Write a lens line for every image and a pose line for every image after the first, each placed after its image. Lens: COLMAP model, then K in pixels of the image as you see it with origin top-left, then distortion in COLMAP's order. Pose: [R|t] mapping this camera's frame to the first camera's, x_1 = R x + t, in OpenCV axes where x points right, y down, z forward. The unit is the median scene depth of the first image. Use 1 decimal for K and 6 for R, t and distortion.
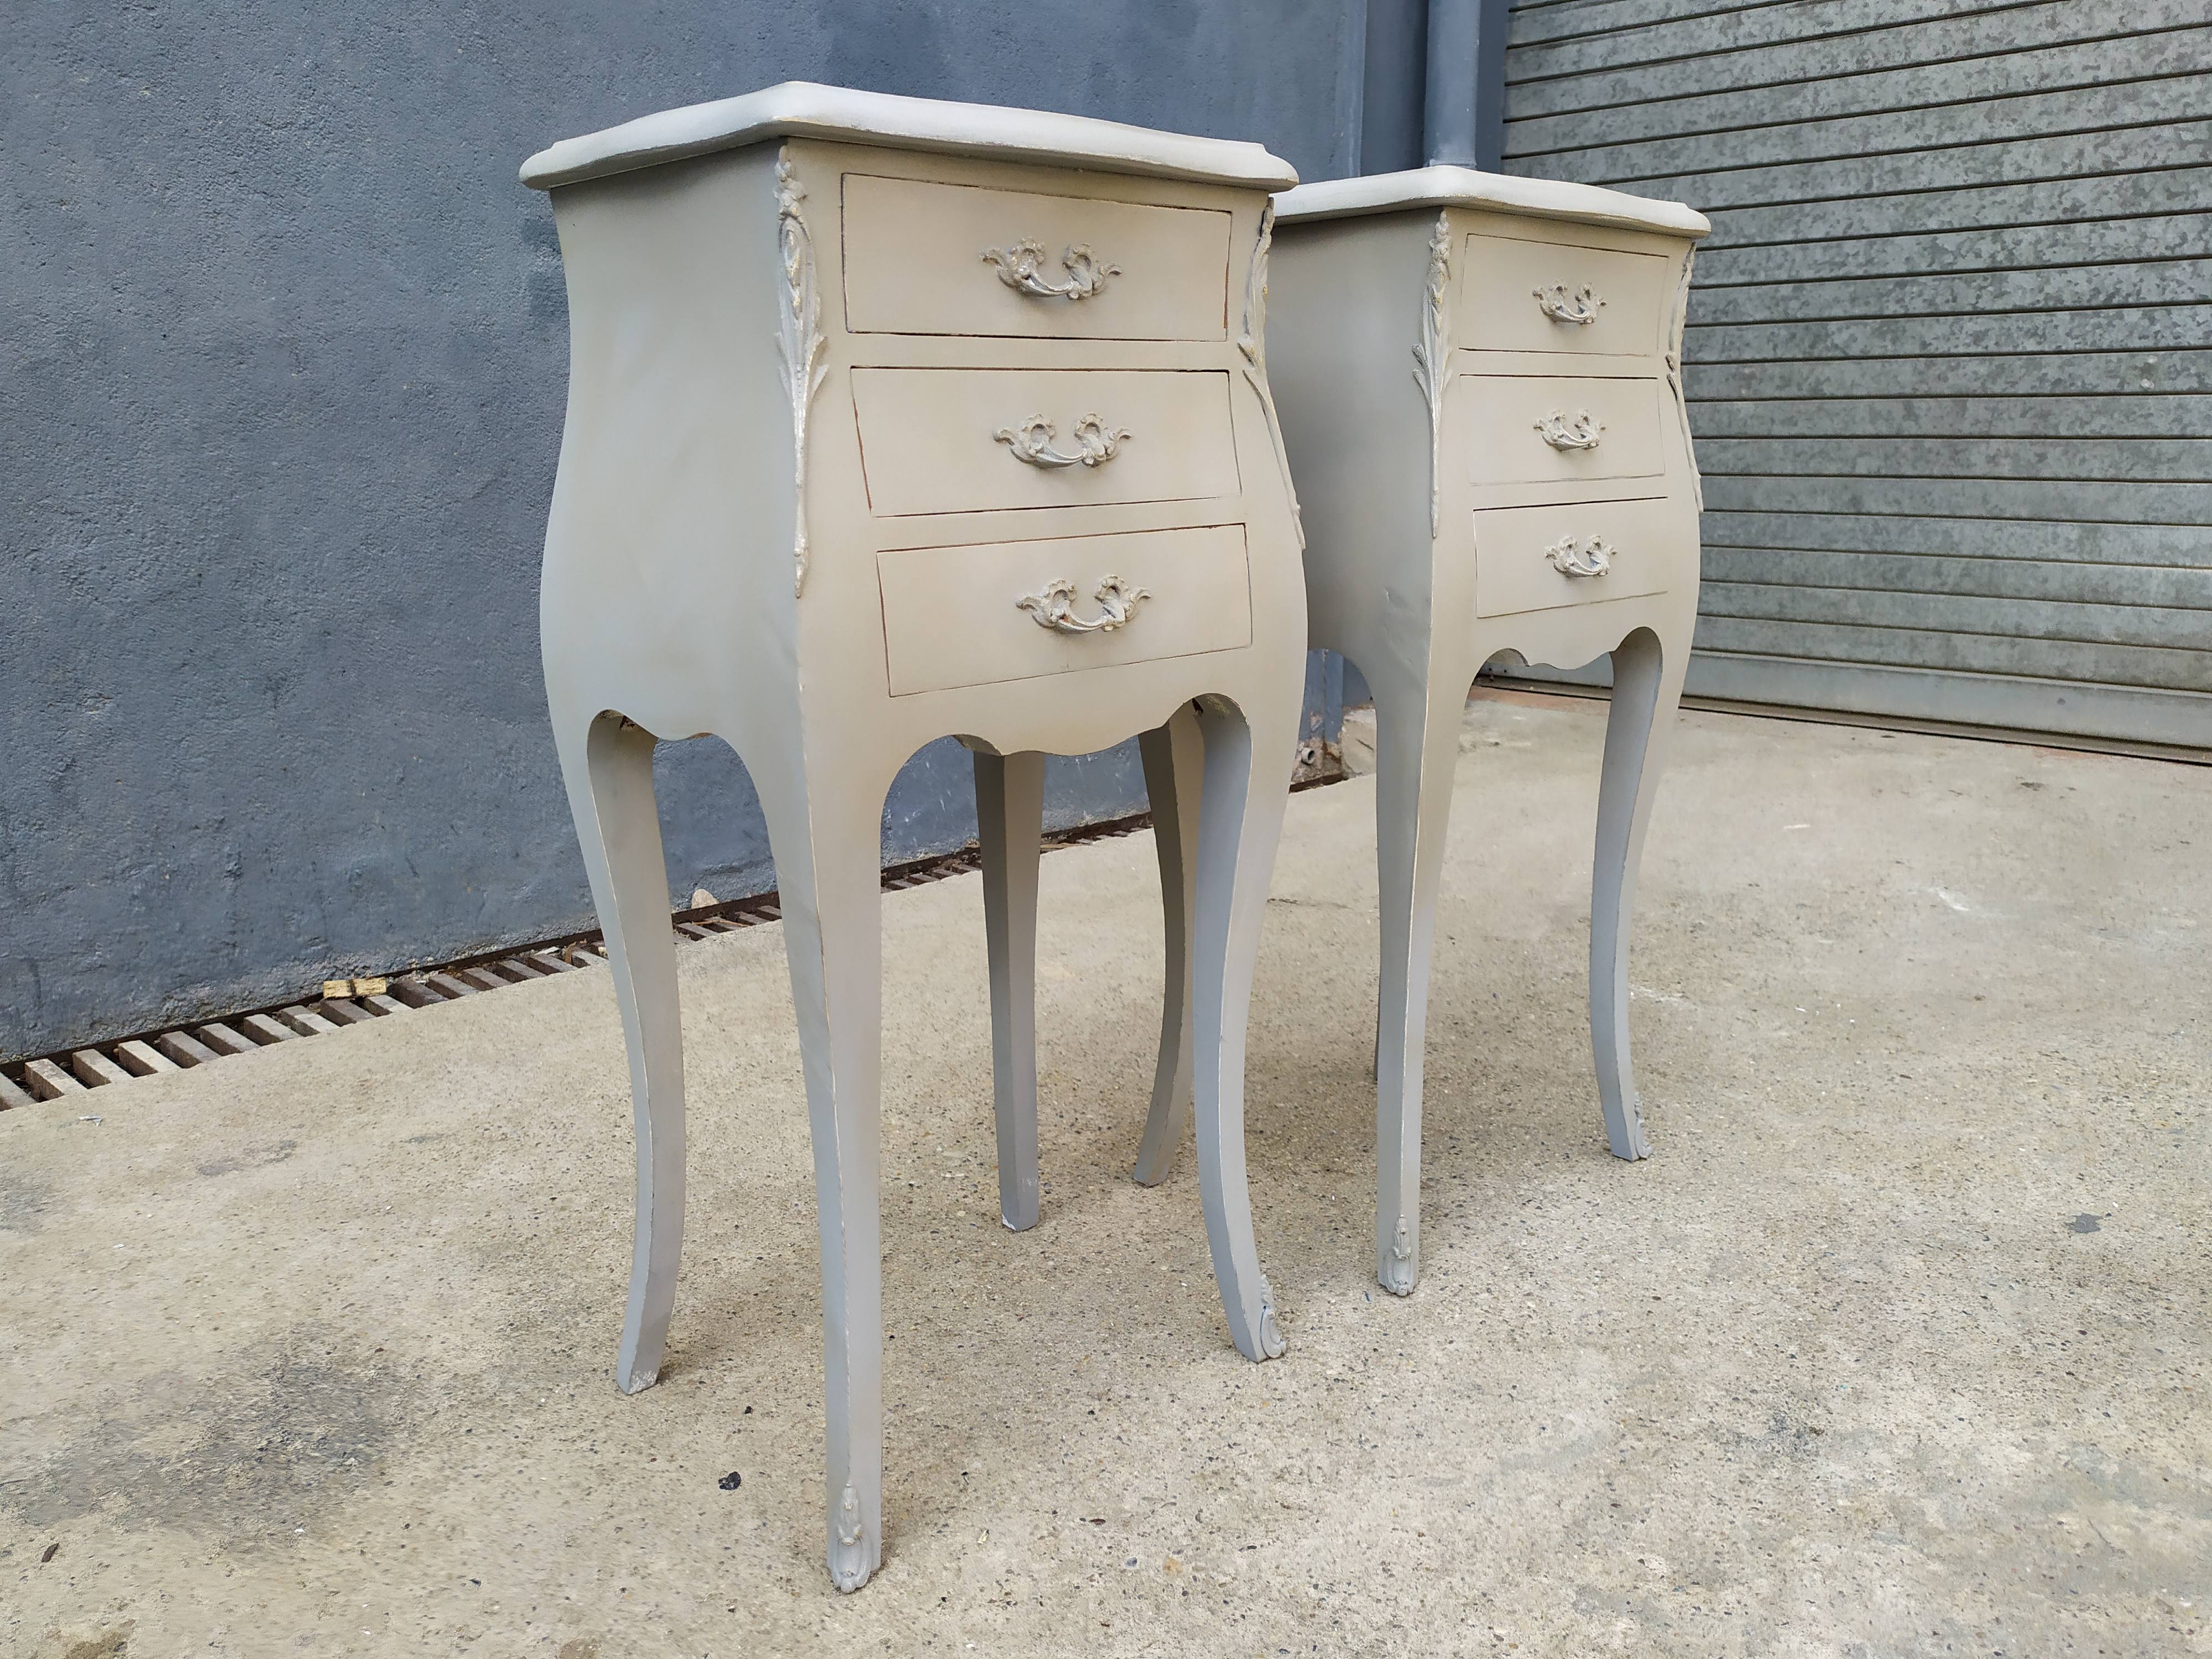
lens RADIAL K [[1681.5, 0, 1054.9], [0, 1681.5, 823.7], [0, 0, 1]] dist [0.041471, -0.049959]
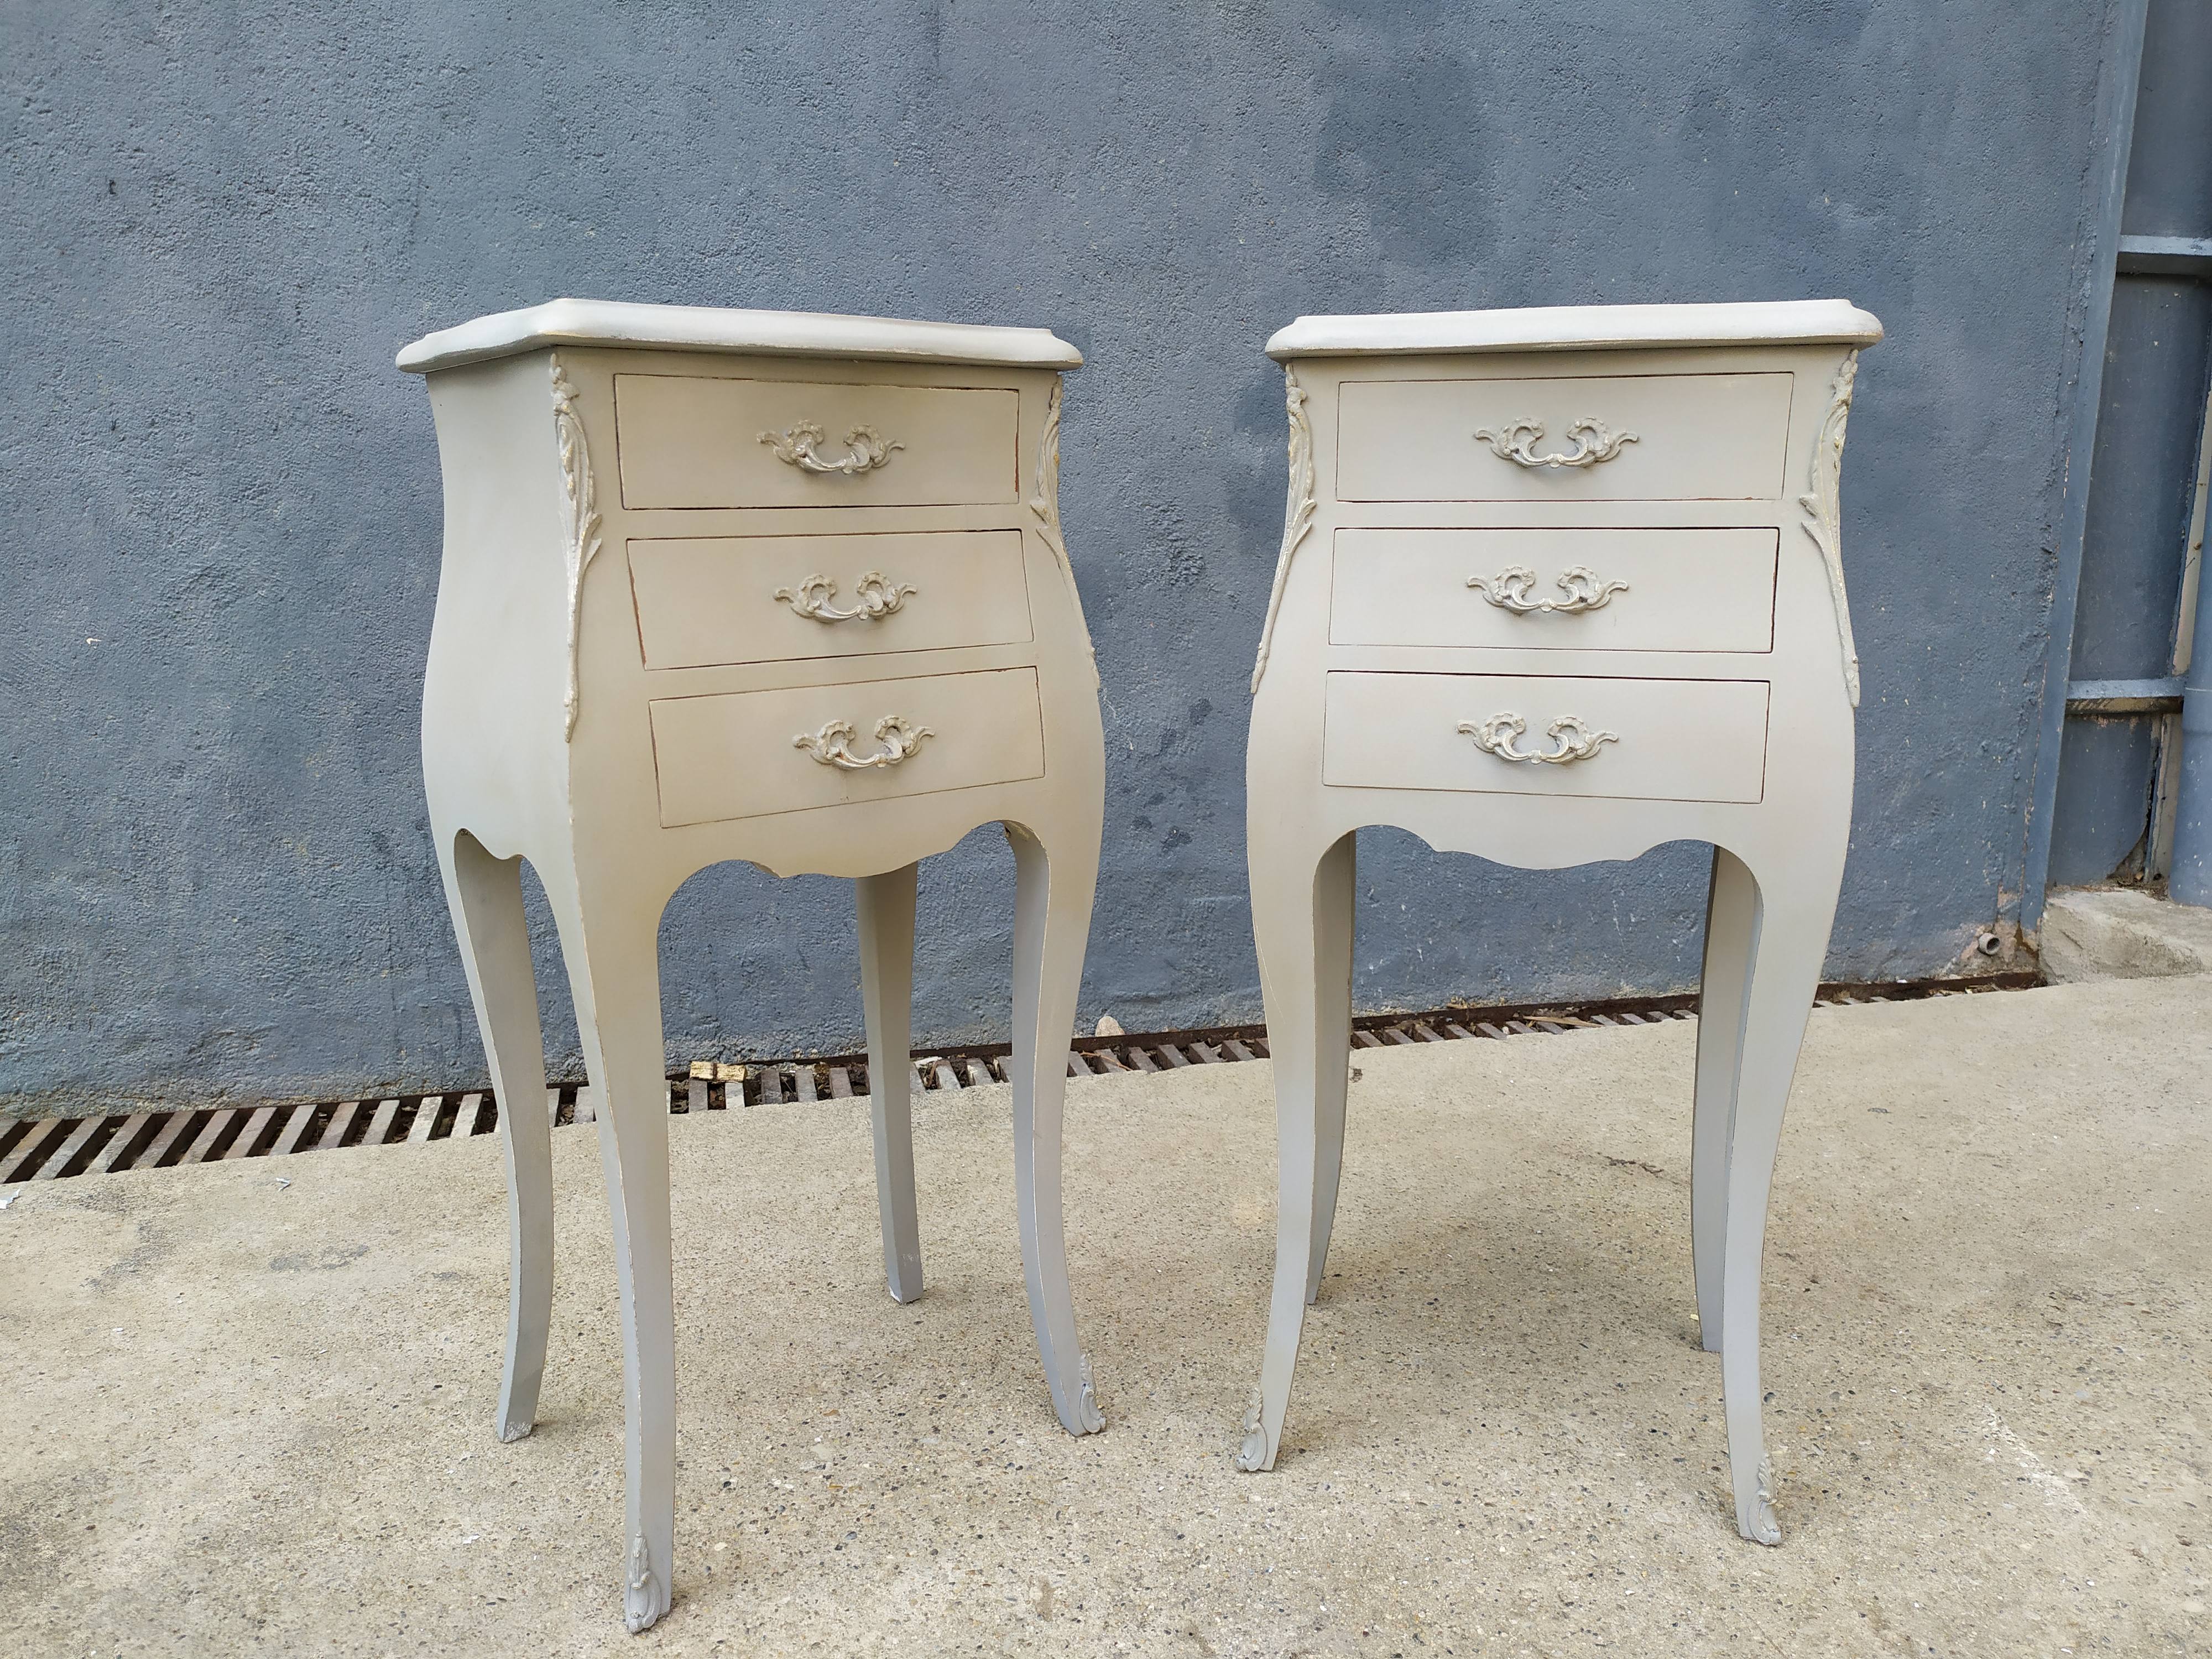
lens RADIAL K [[1632.0, 0, 1106.0], [0, 1632.0, 829.5], [0, 0, 1]] dist [0.063544, -0.077458]
pose [[0.864479, 0.097806, -0.493062, 0.542322], [-0.111729, 0.993738, 0.001231, -0.154905], [0.490095, 0.054025, 0.869993, 0.452706]]
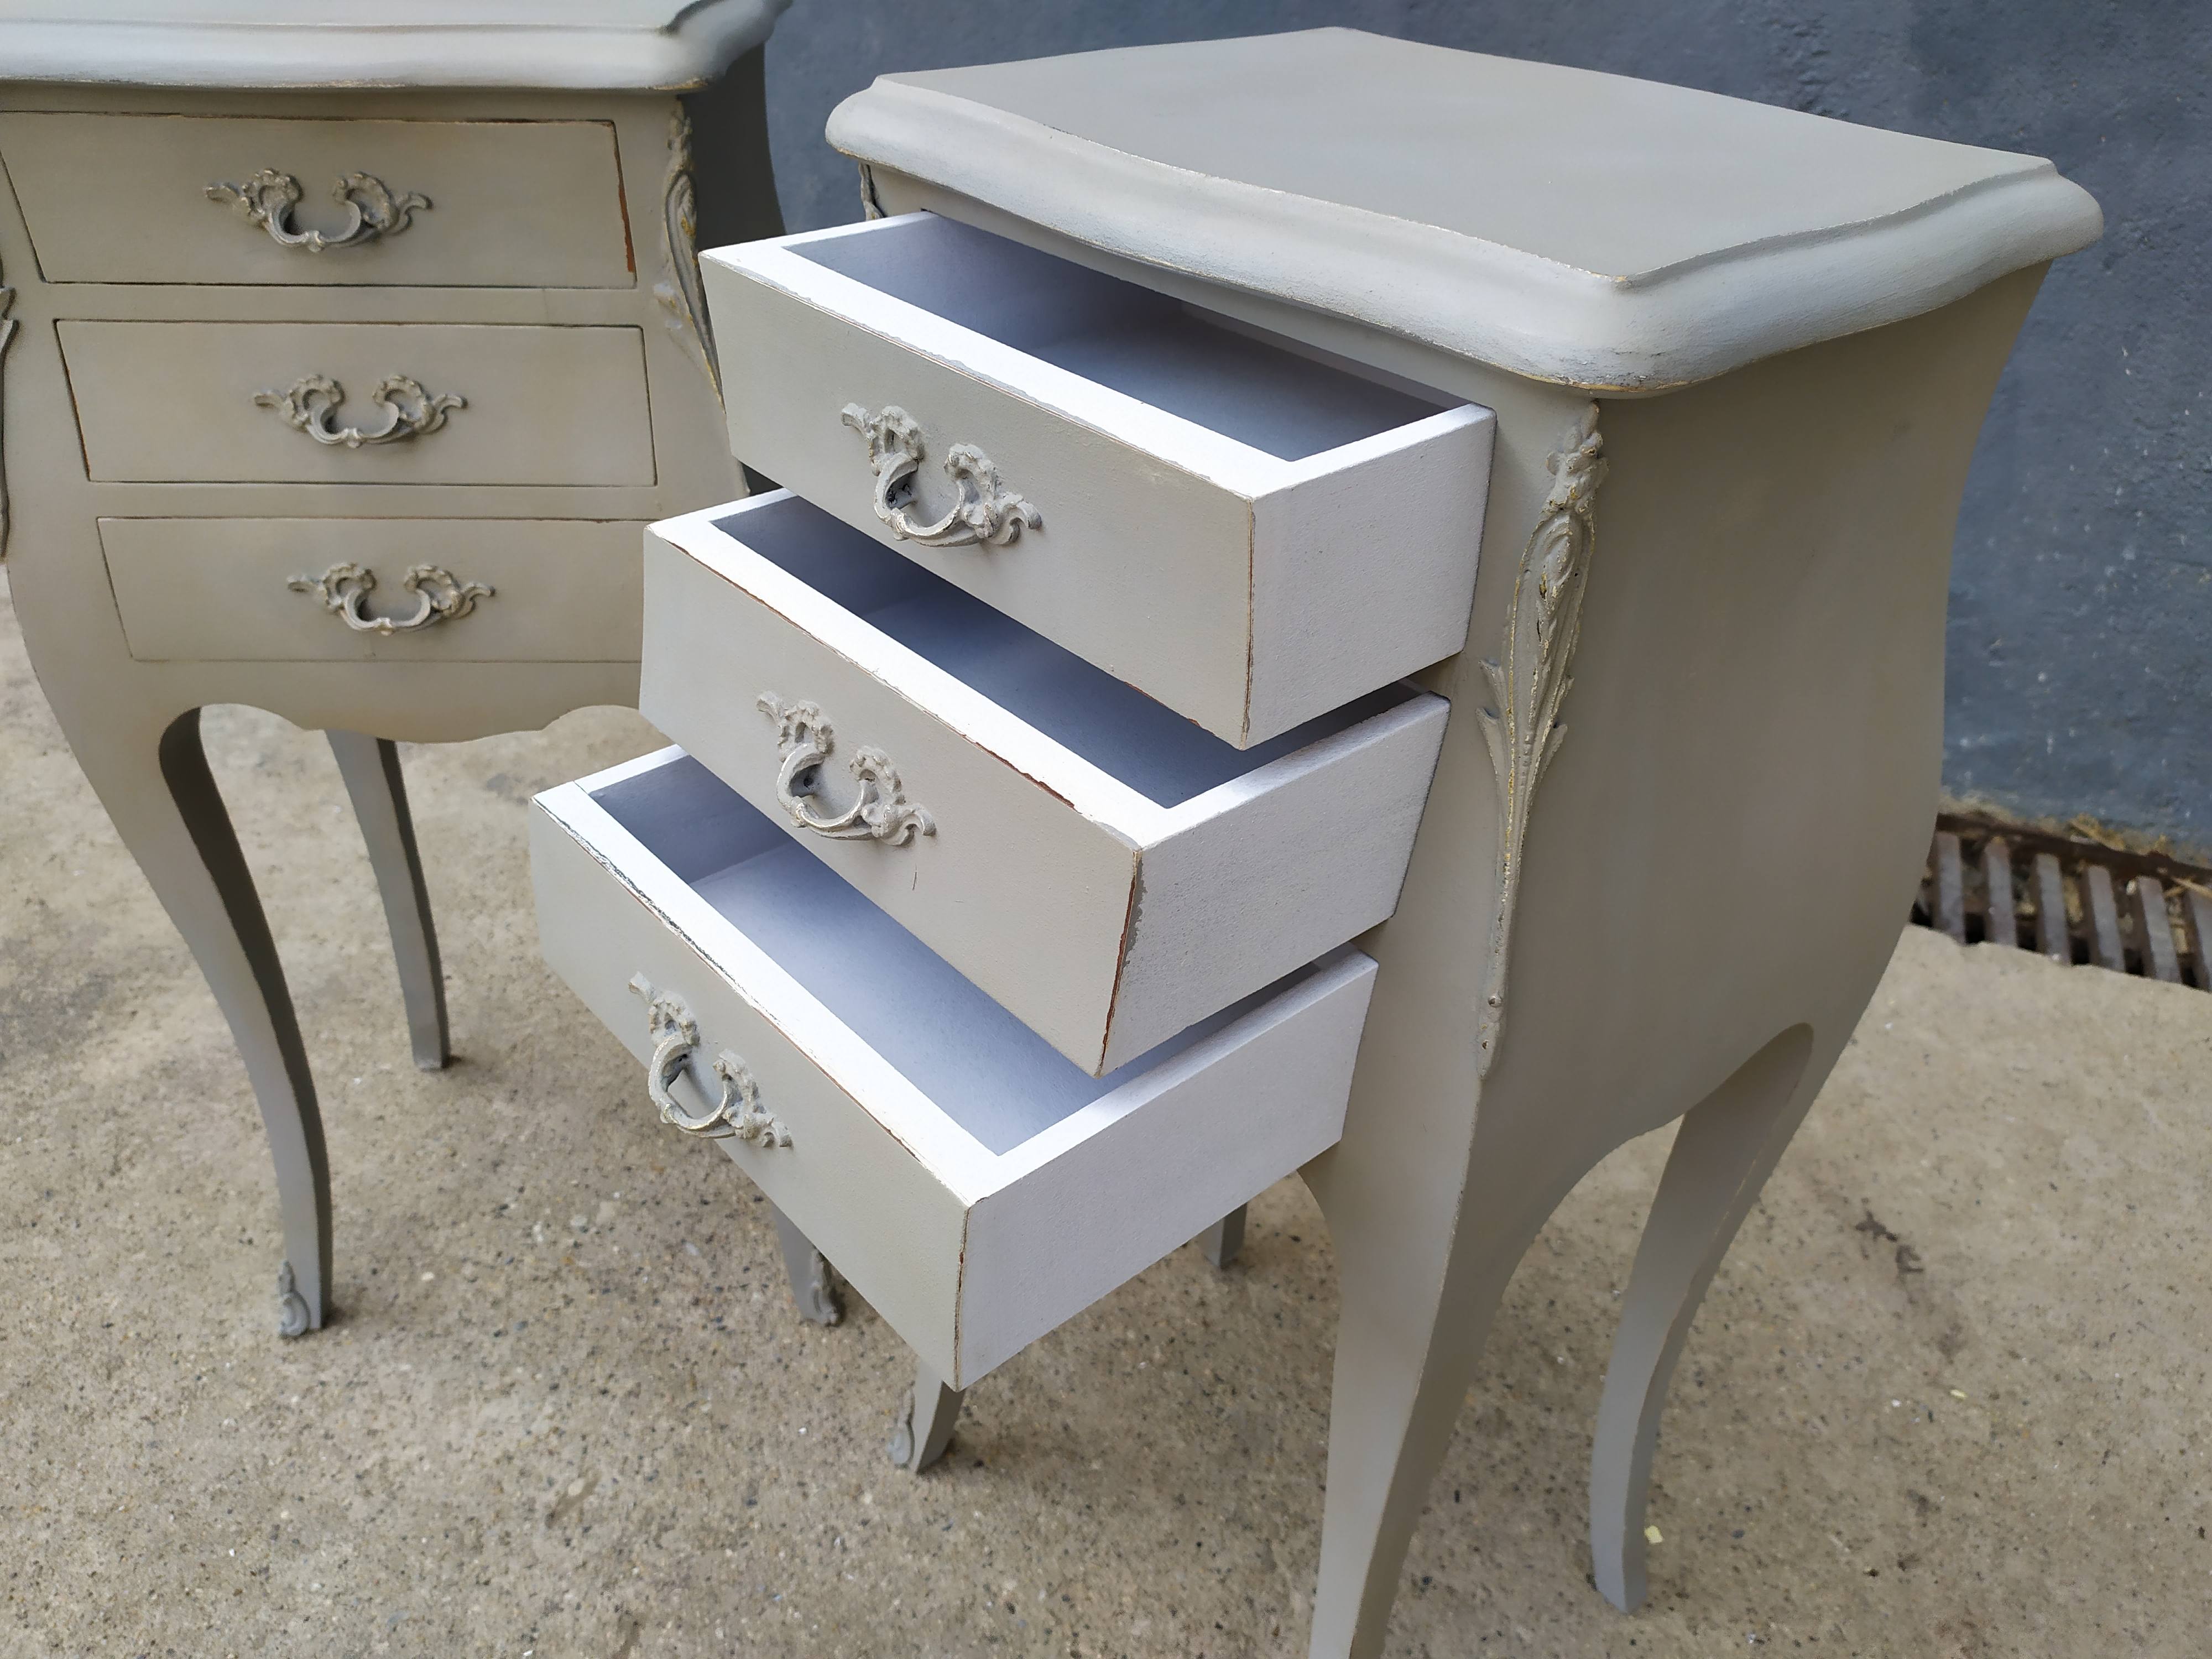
lens RADIAL K [[1705.4, 0, 1100.8], [0, 1705.4, 807.4], [0, 0, 1]] dist [0.058062, -0.096192]
pose [[0.420746, 0.491952, -0.762204, 0.721723], [-0.228755, 0.870576, 0.435623, -0.484845], [0.877863, -0.008928, 0.478829, 1.046022]]
